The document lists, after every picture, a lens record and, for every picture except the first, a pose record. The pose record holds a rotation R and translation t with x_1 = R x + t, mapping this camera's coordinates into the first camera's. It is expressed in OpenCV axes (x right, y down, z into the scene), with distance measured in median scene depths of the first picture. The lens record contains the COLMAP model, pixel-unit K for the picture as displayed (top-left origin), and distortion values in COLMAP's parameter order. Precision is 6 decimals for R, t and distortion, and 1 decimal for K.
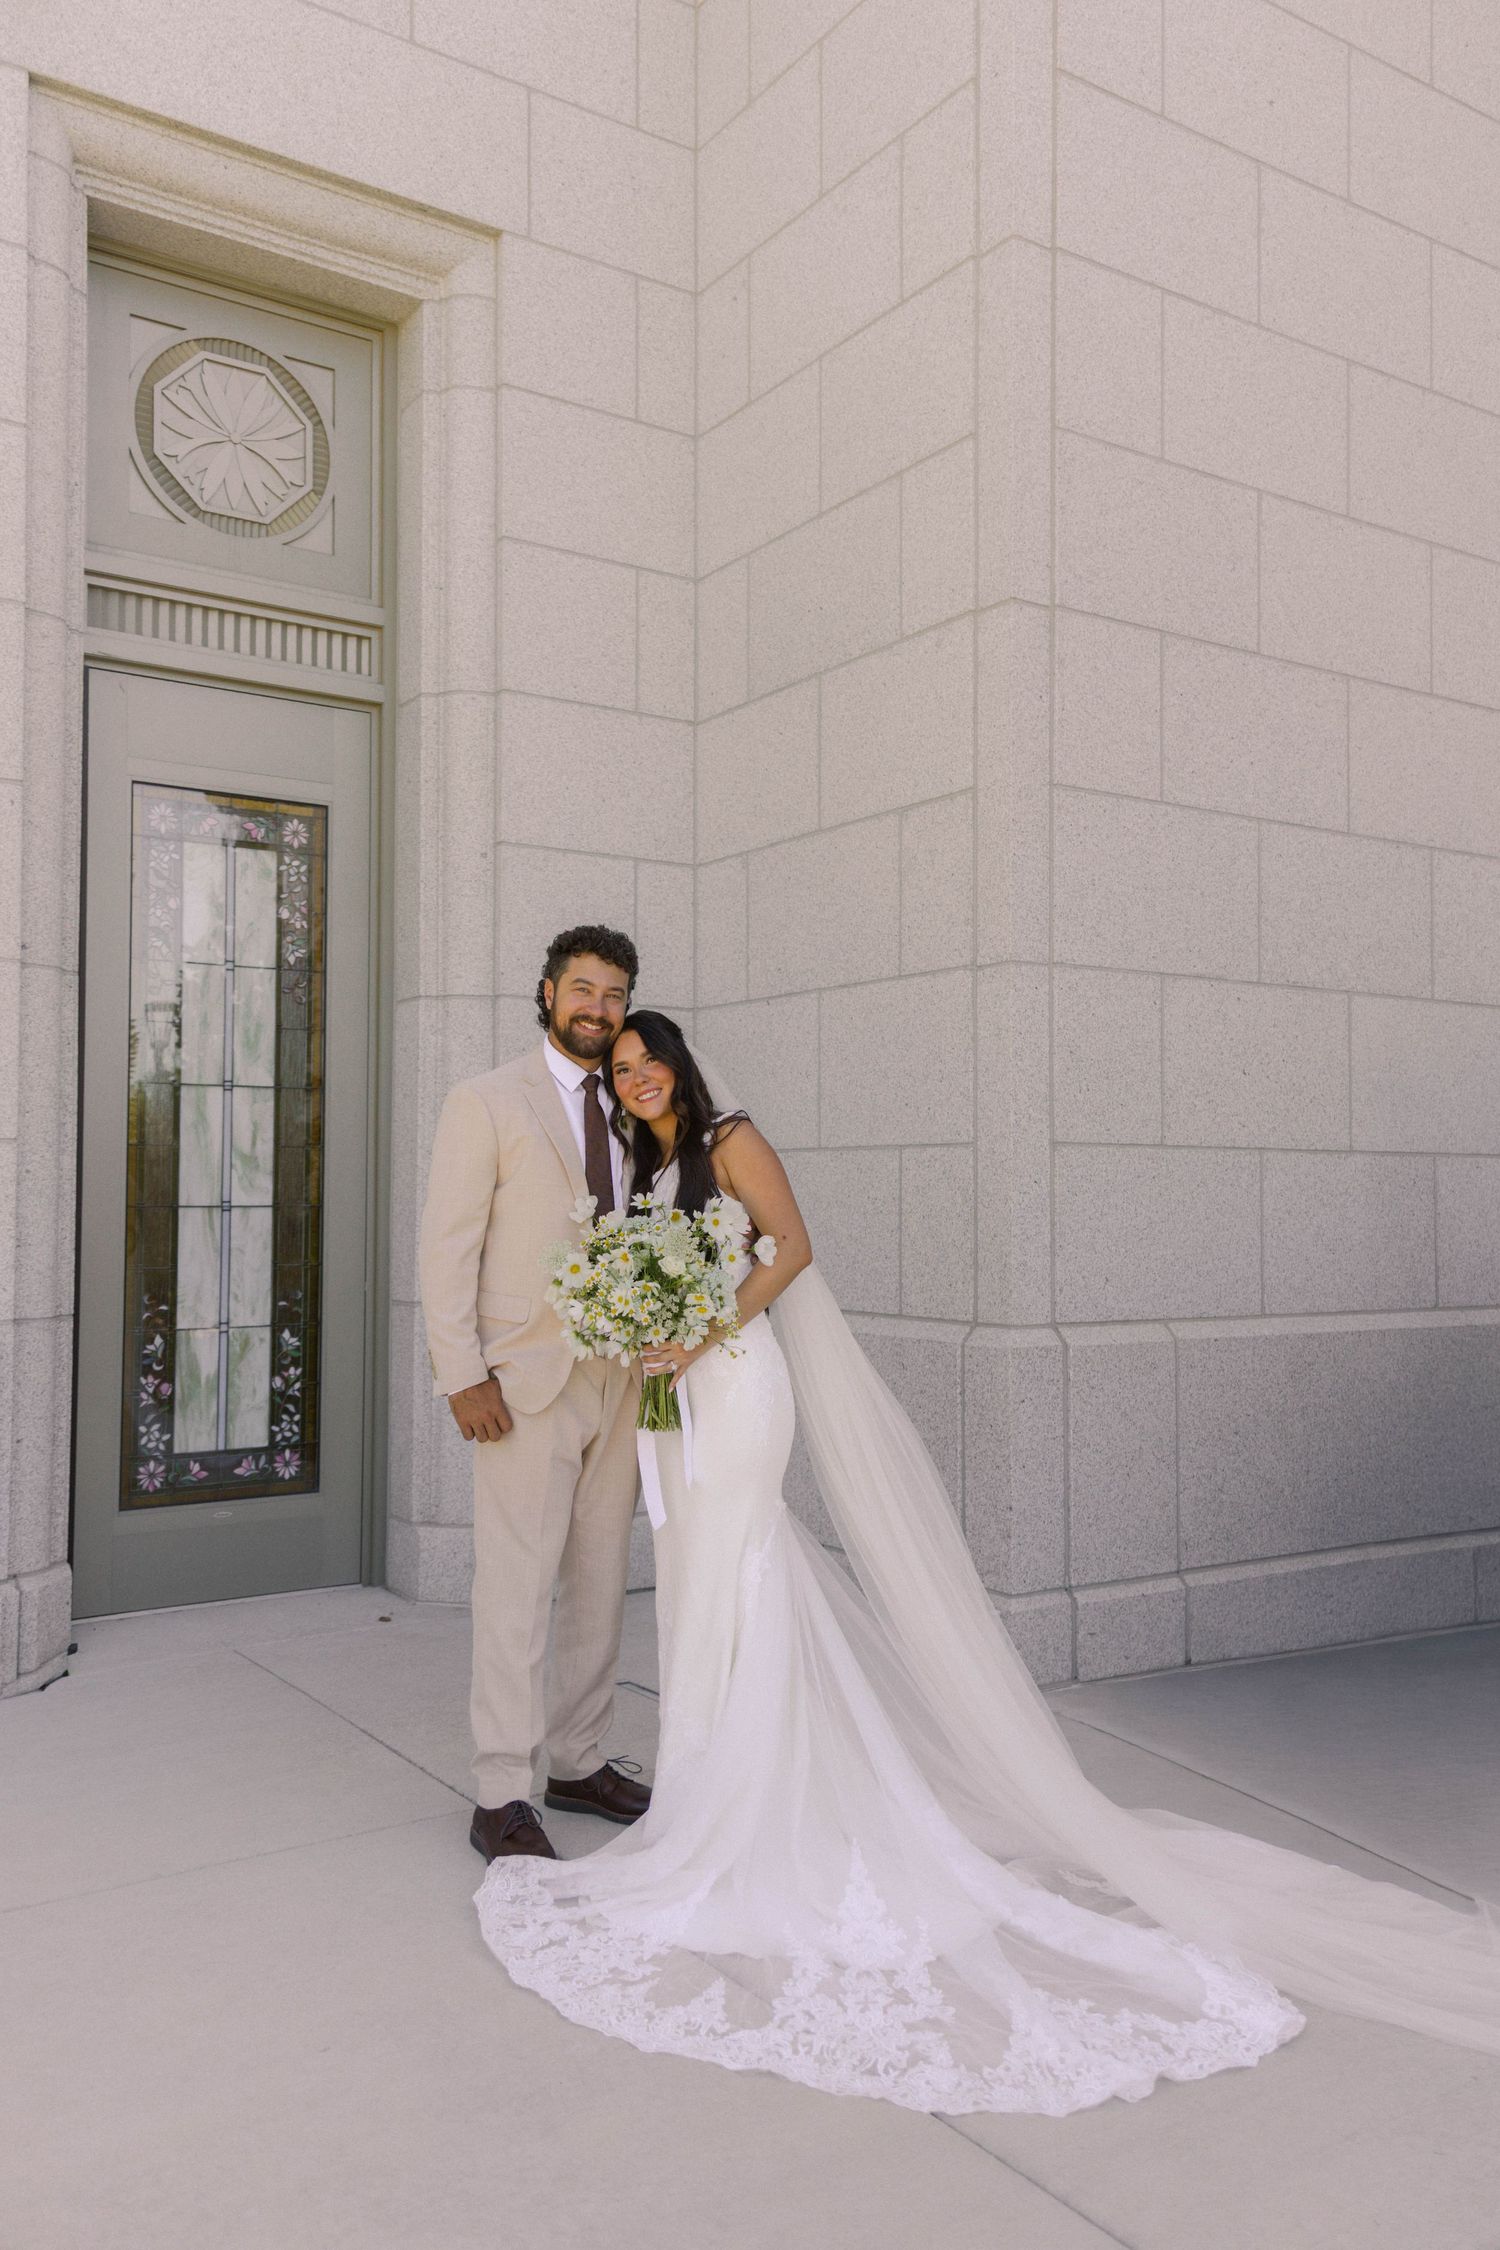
lens RADIAL K [[1828.0, 0, 755.1], [0, 1828.0, 1104.8], [0, 0, 1]] dist [0.053227, -0.014192]
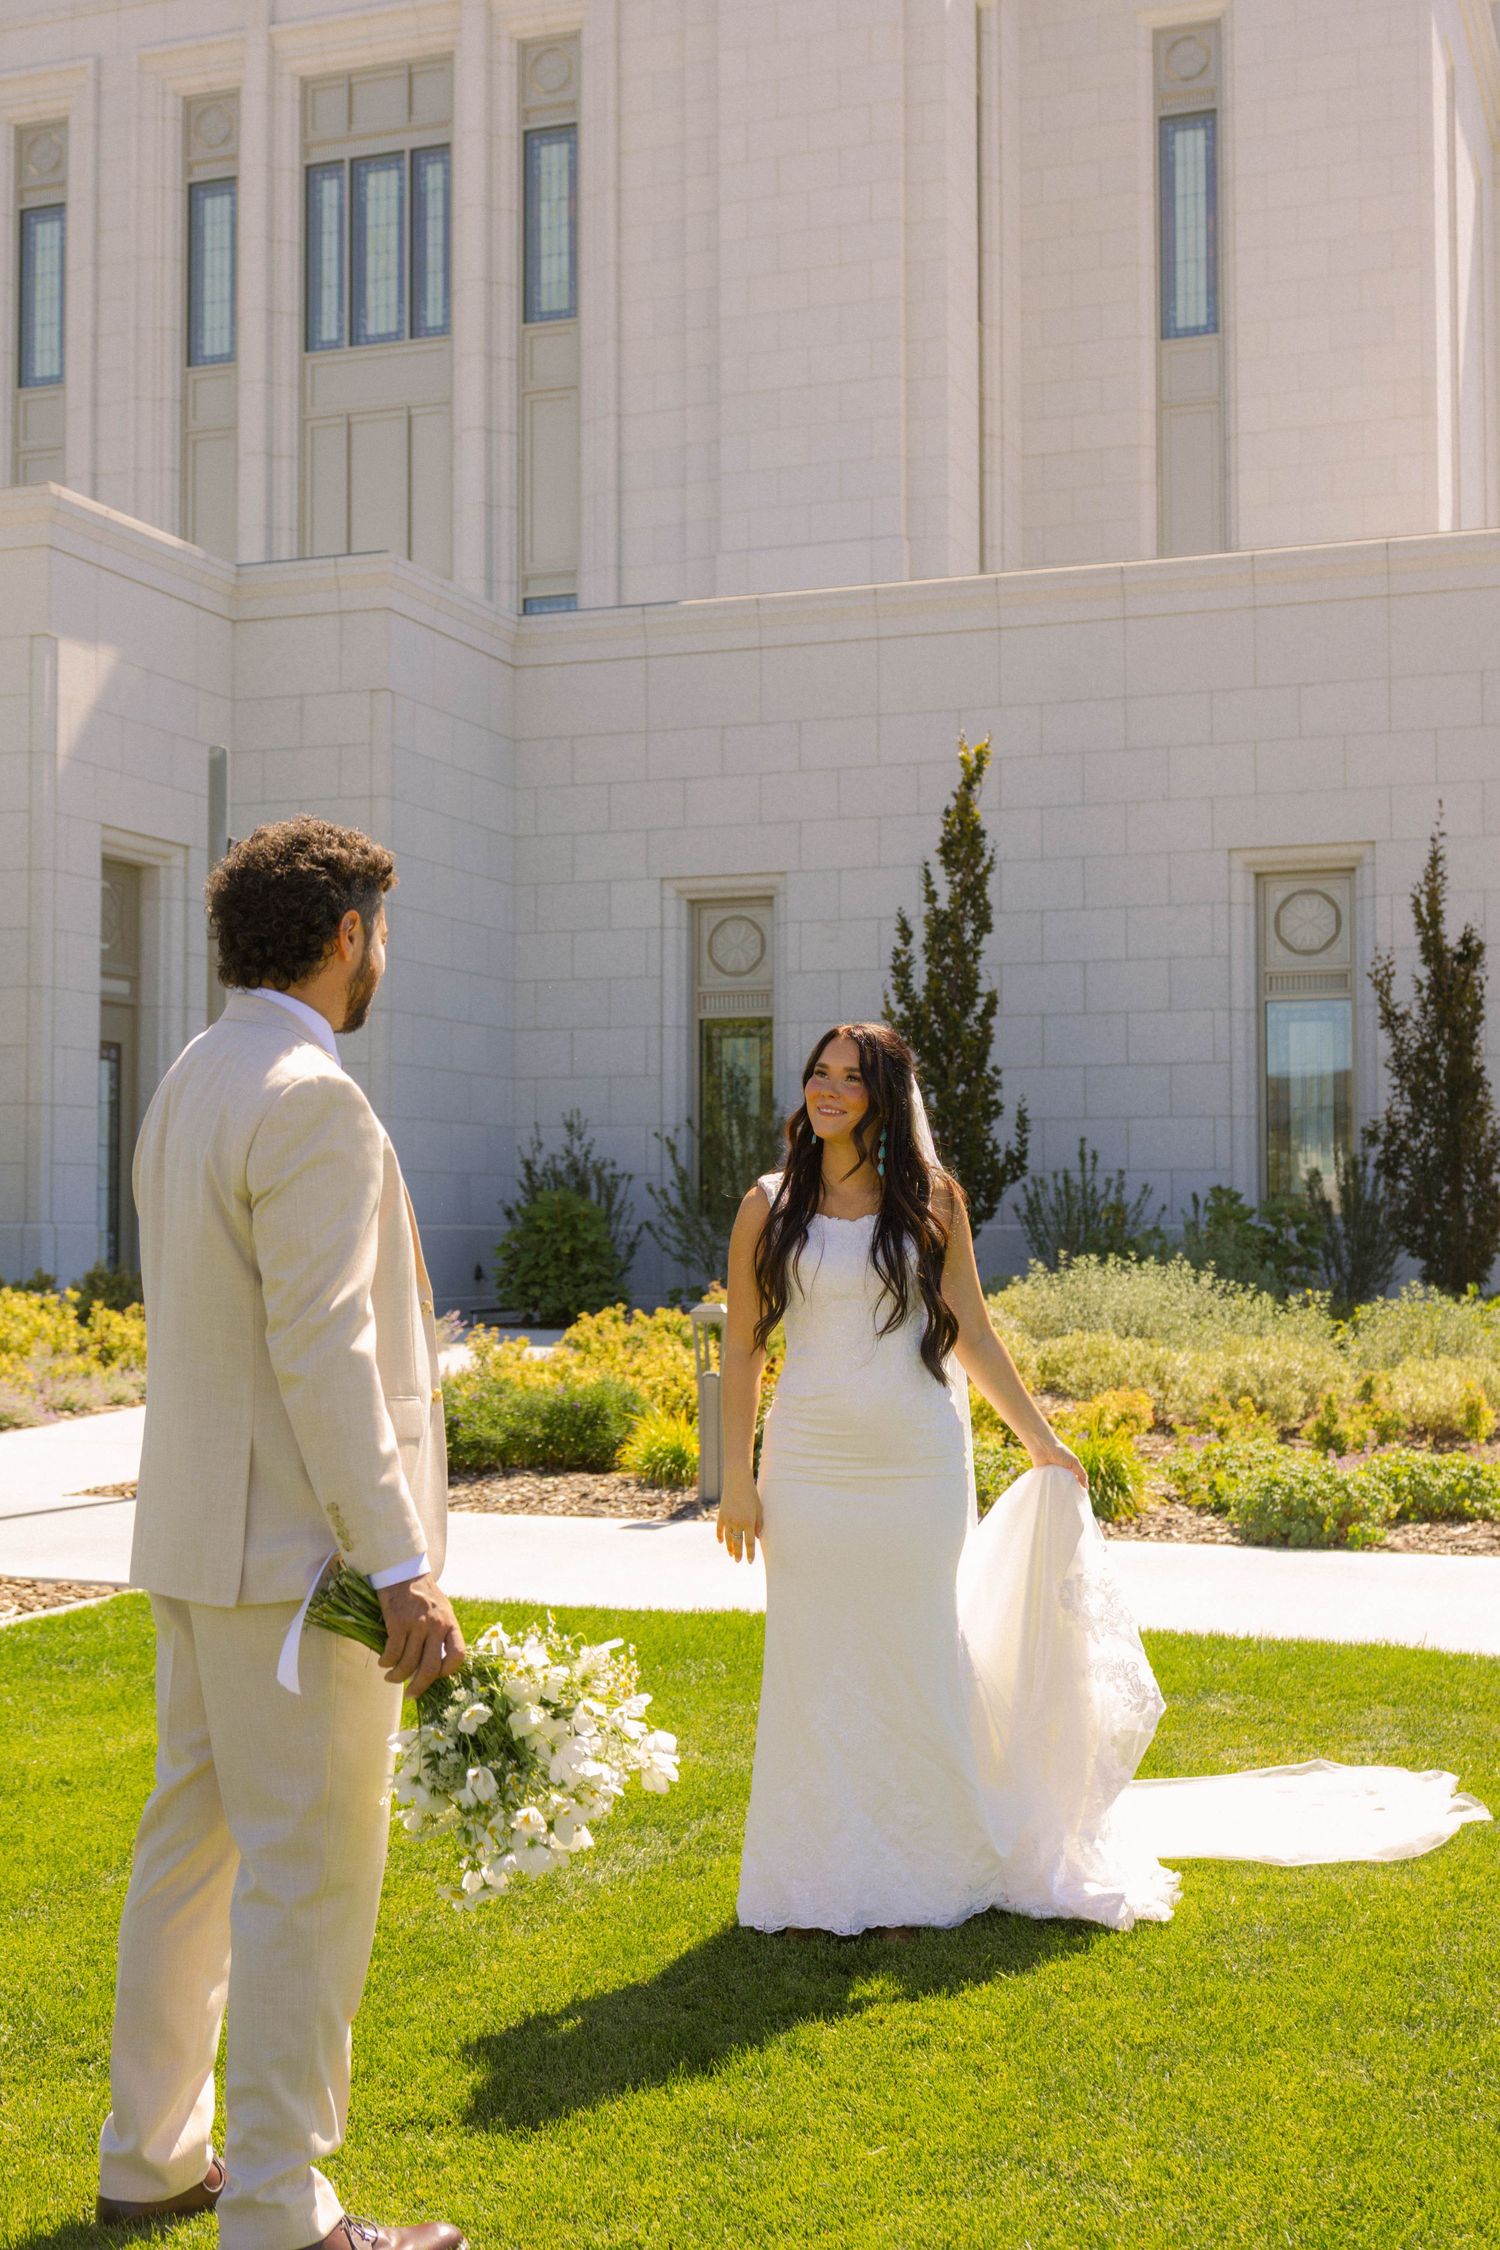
lens RADIAL K [[2611.1, 0, 758.6], [0, 2611.1, 1111.8], [0, 0, 1]] dist [0.039231, -0.163100]
pose [[0.806374, 0.019021, 0.591099, -2.022557], [-0.024866, 0.999689, 0.001754, -0.103347], [-0.590882, -0.016113, 0.806597, -3.111857]]
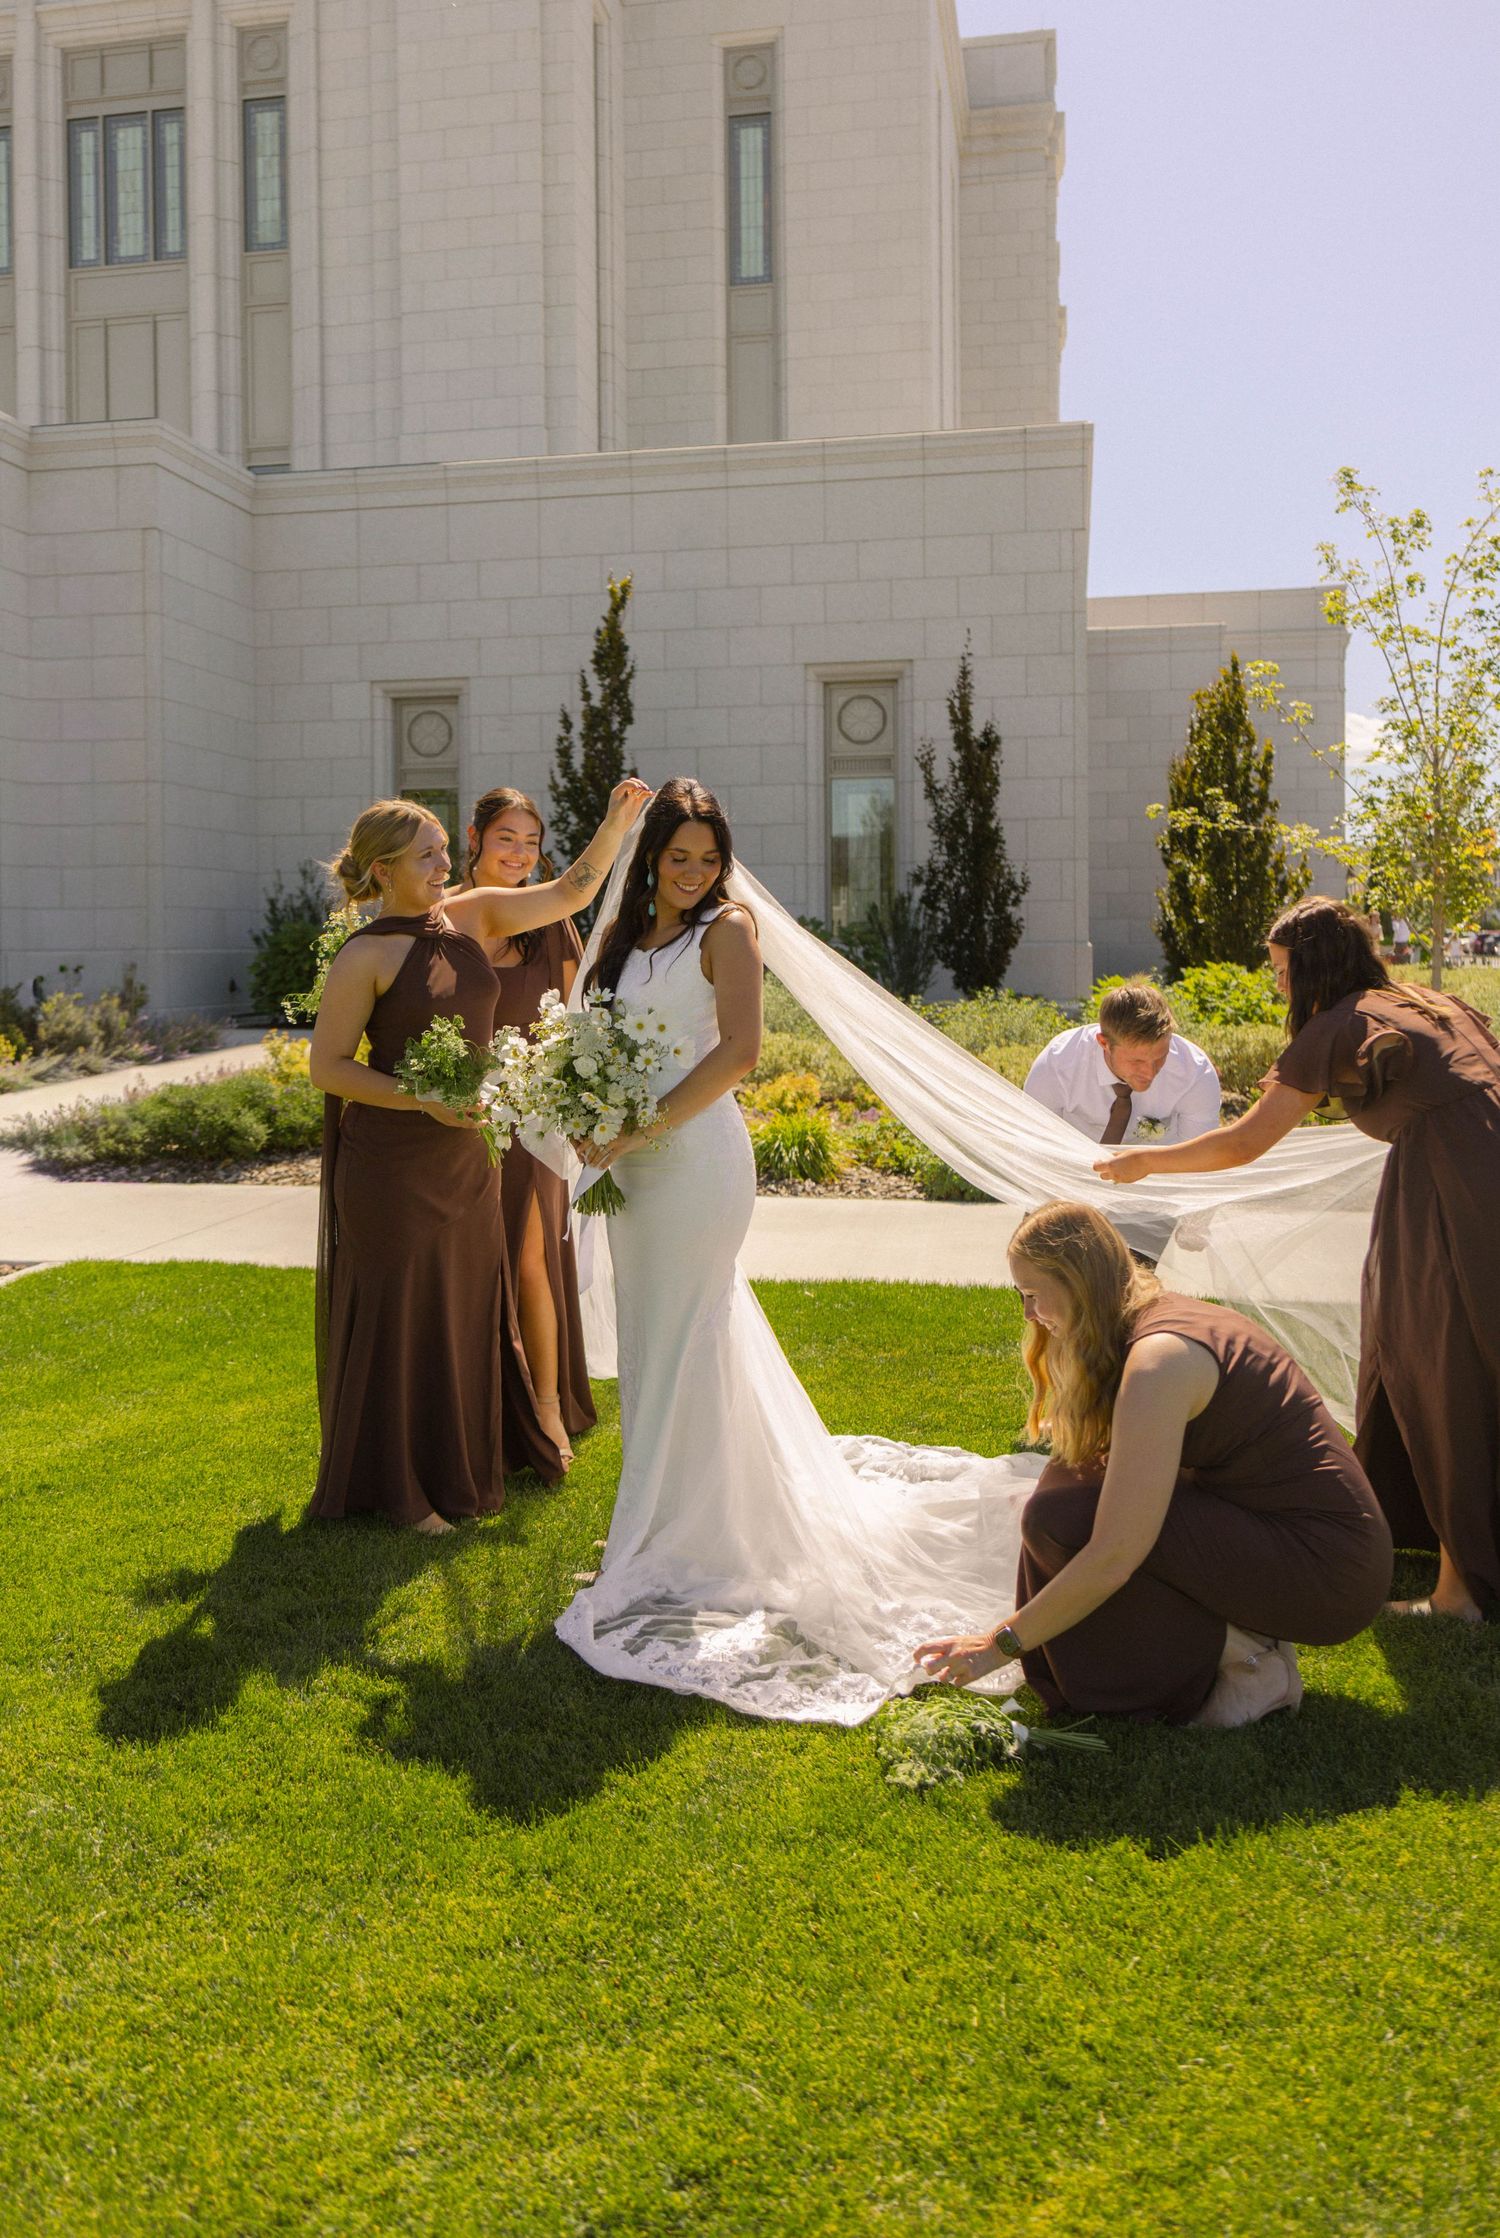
lens RADIAL K [[1873.2, 0, 661.2], [0, 1873.2, 974.3], [0, 0, 1]] dist [-0.005238, -0.007122]
pose [[0.714867, -0.022449, 0.698900, -1.979773], [-0.023953, 0.998112, 0.056561, -0.090978], [-0.698850, -0.057174, 0.712980, -2.827664]]
